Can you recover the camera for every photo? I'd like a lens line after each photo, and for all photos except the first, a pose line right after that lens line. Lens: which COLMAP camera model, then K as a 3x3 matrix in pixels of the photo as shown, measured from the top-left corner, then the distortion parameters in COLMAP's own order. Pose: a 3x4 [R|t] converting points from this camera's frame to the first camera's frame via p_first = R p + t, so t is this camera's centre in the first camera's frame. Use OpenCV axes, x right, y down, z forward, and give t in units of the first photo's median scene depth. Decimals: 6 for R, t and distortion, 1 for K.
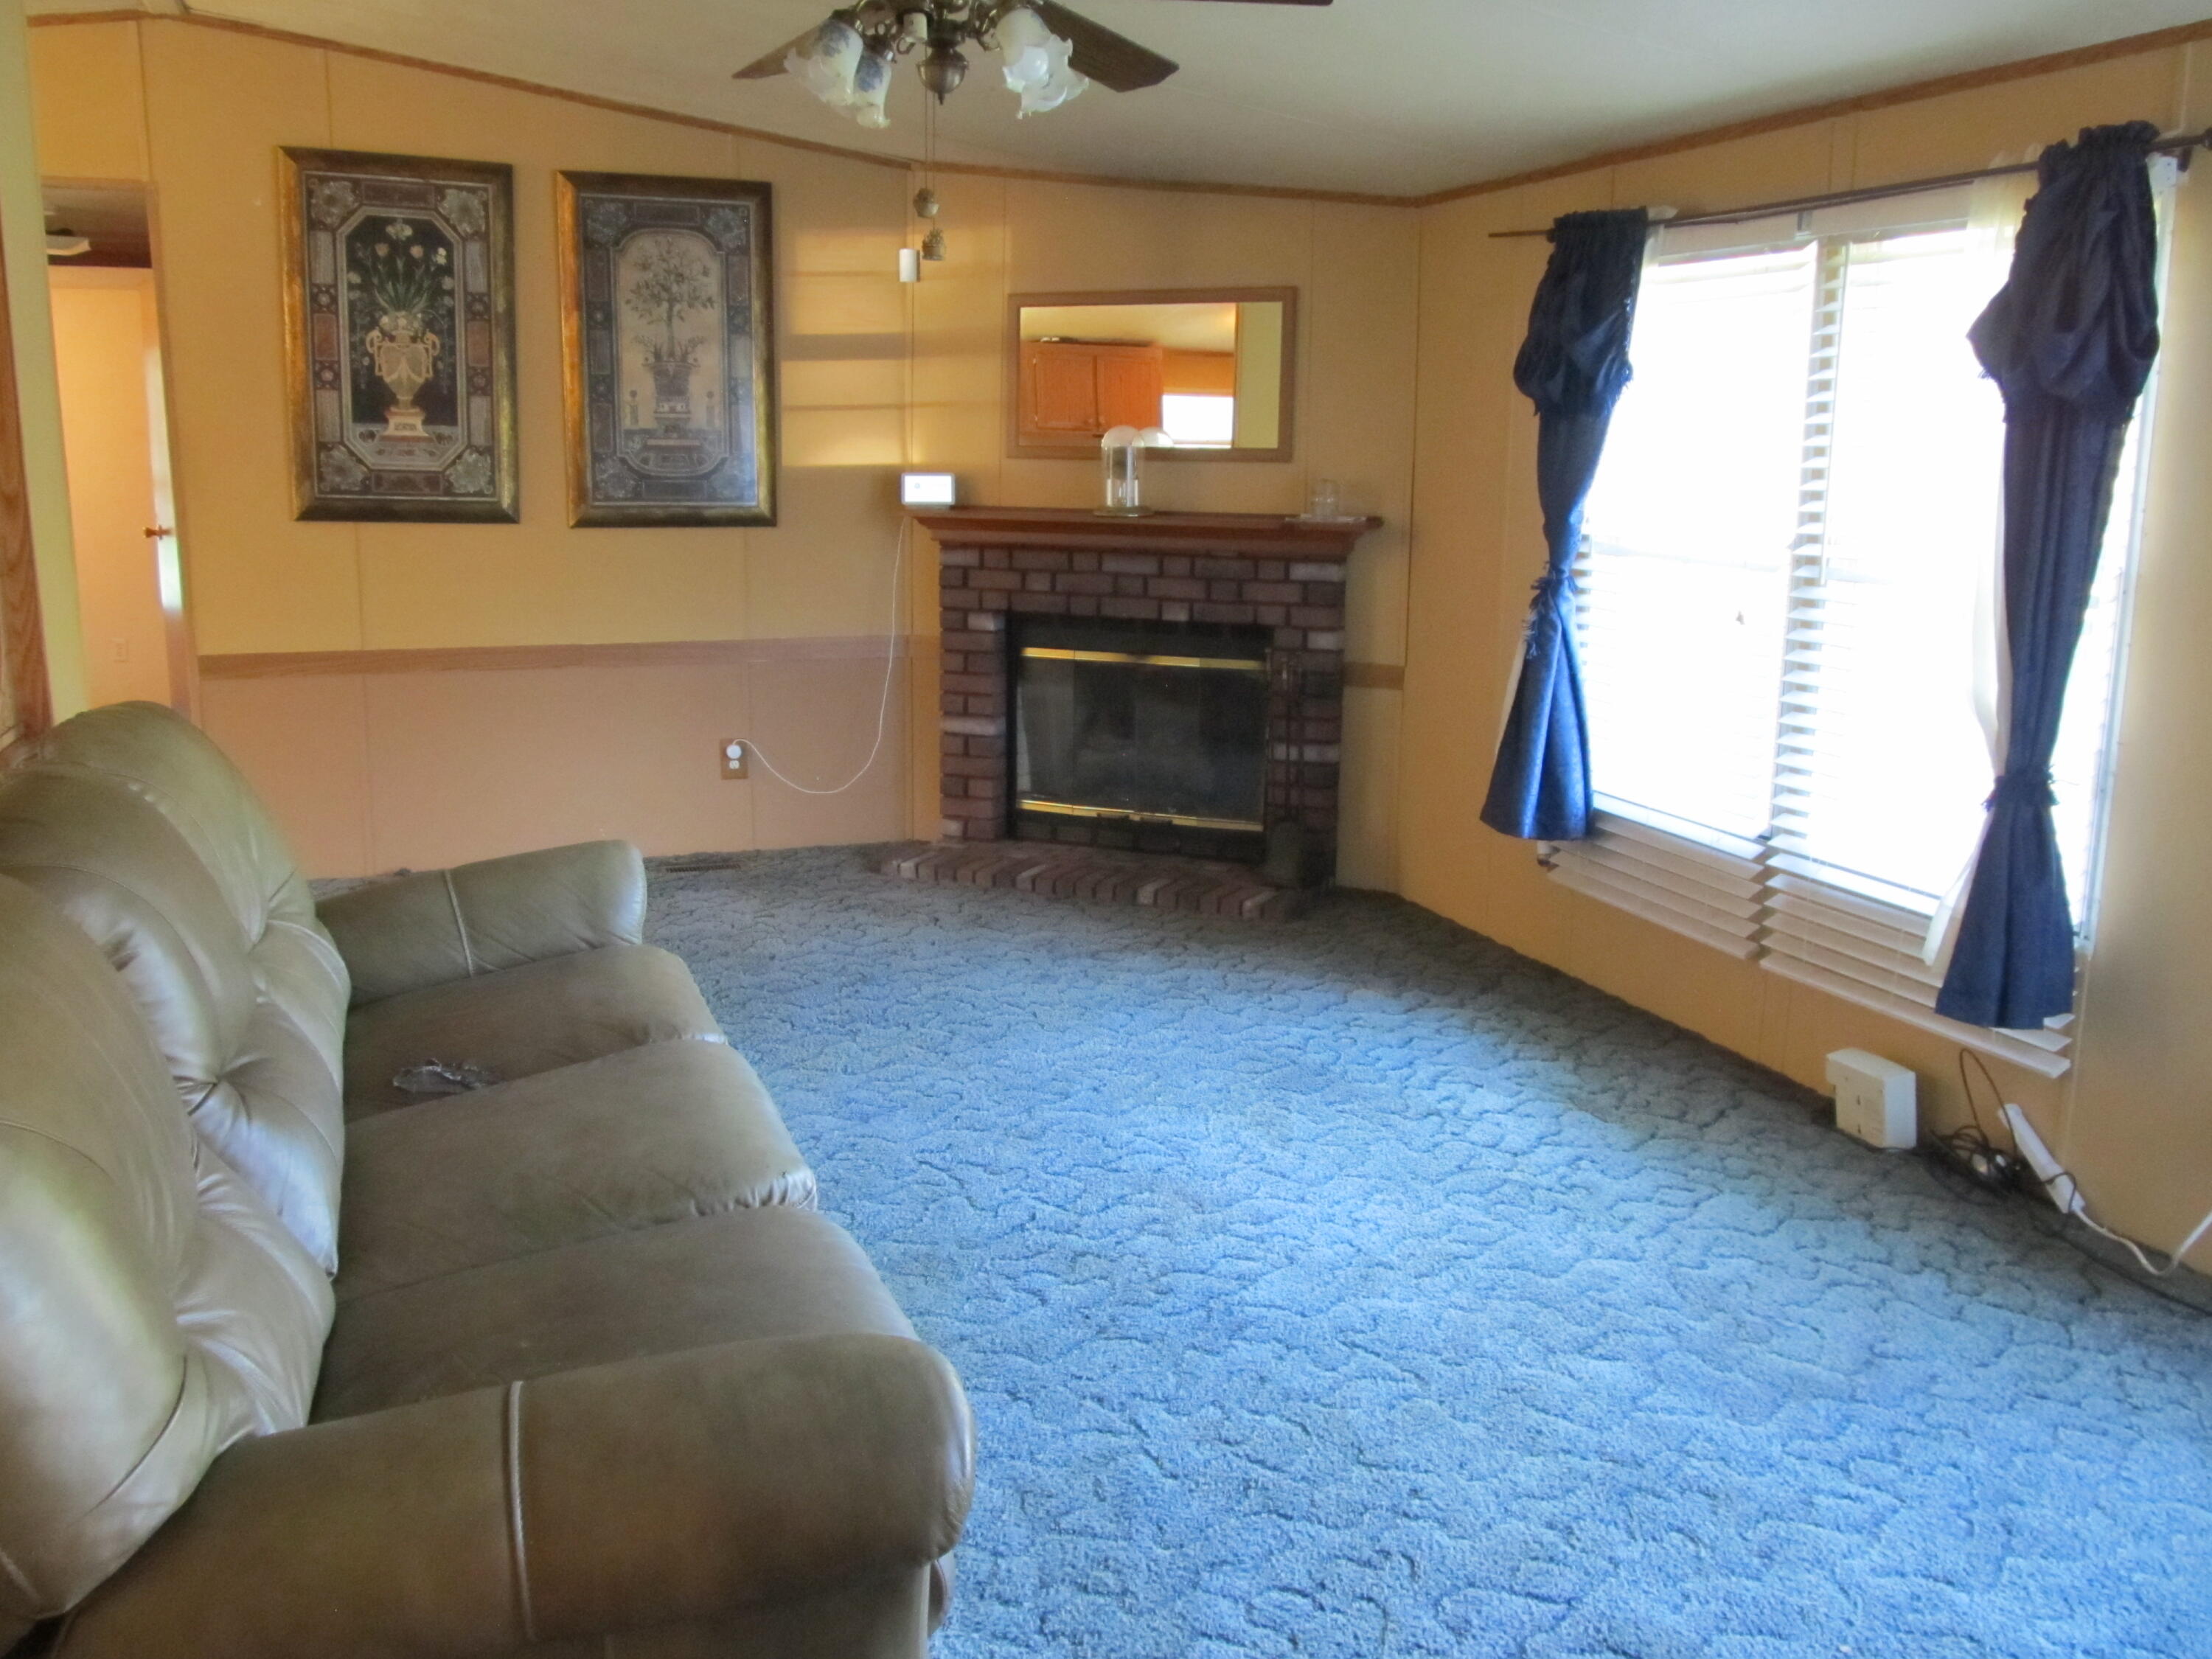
lens RADIAL K [[1827.8, 0, 1106.0], [0, 1827.8, 829.5], [0, 0, 1]] dist [-0.053459, 0.025377]
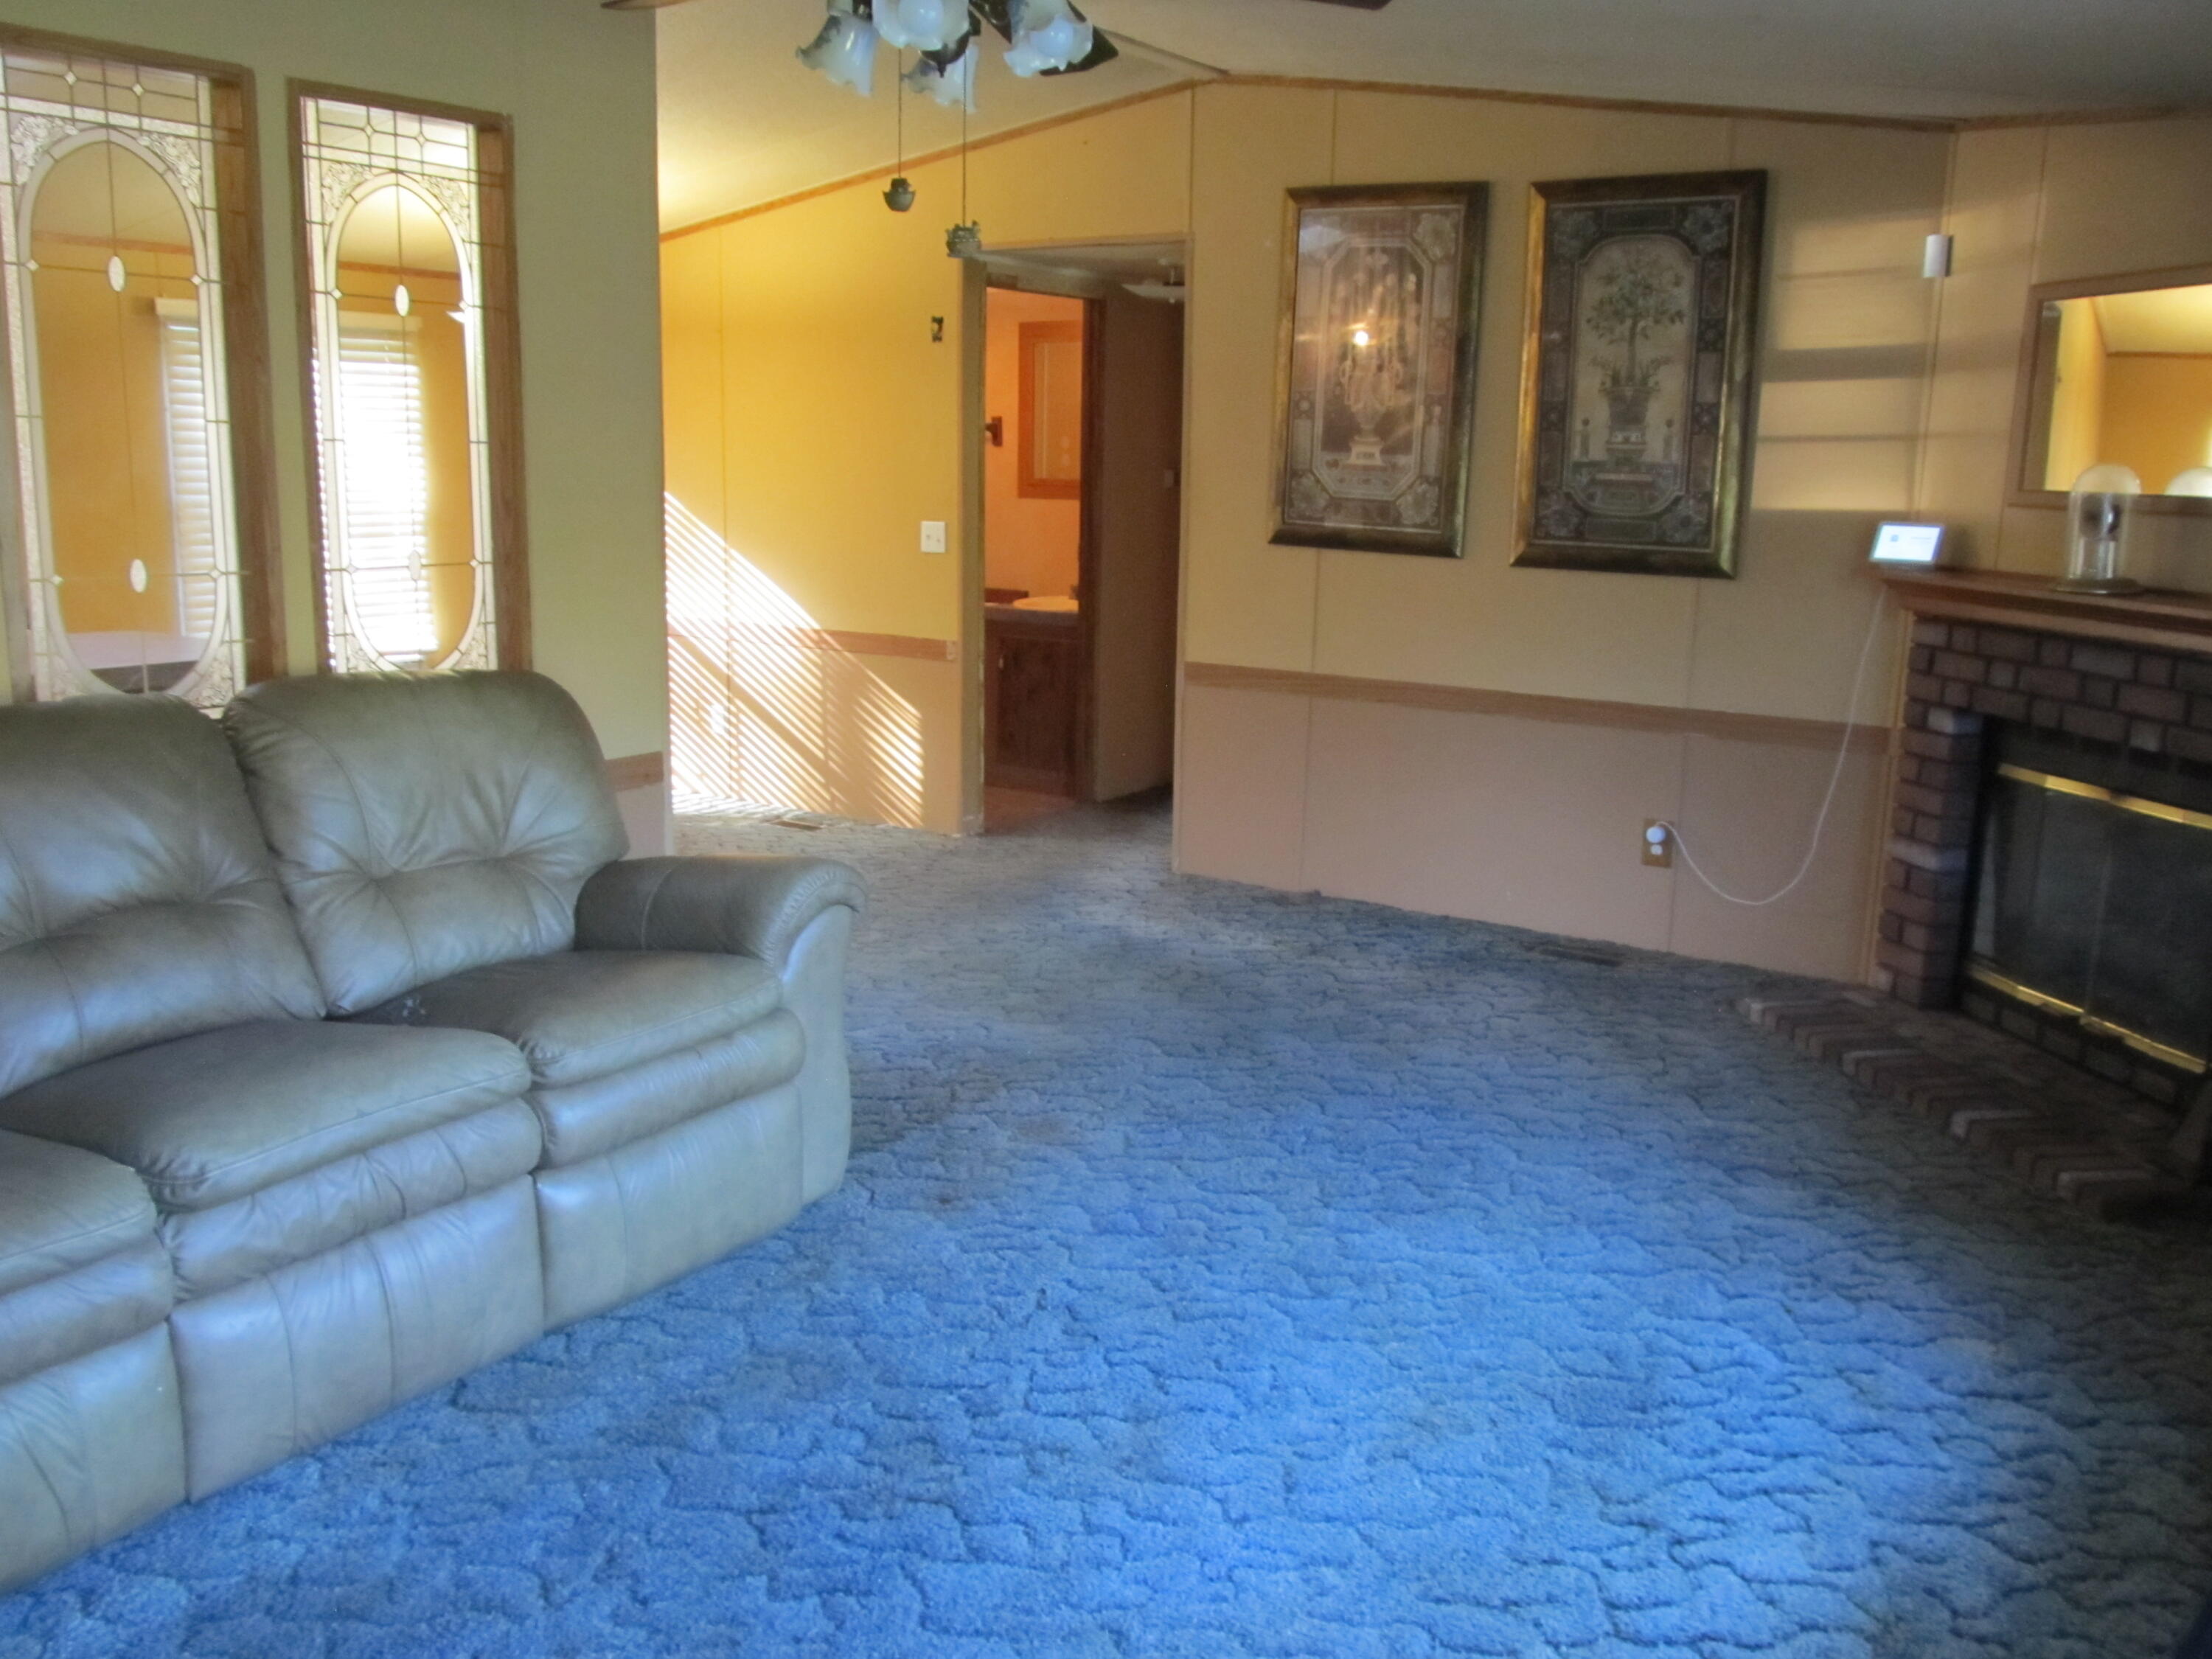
lens RADIAL K [[1827.8, 0, 1106.0], [0, 1827.8, 829.5], [0, 0, 1]] dist [-0.053459, 0.025377]
pose [[0.577924, 0.164107, -0.799420, 0.357170], [-0.181492, 0.980887, 0.070153, -0.062284], [0.795653, 0.104545, 0.596662, 0.296488]]
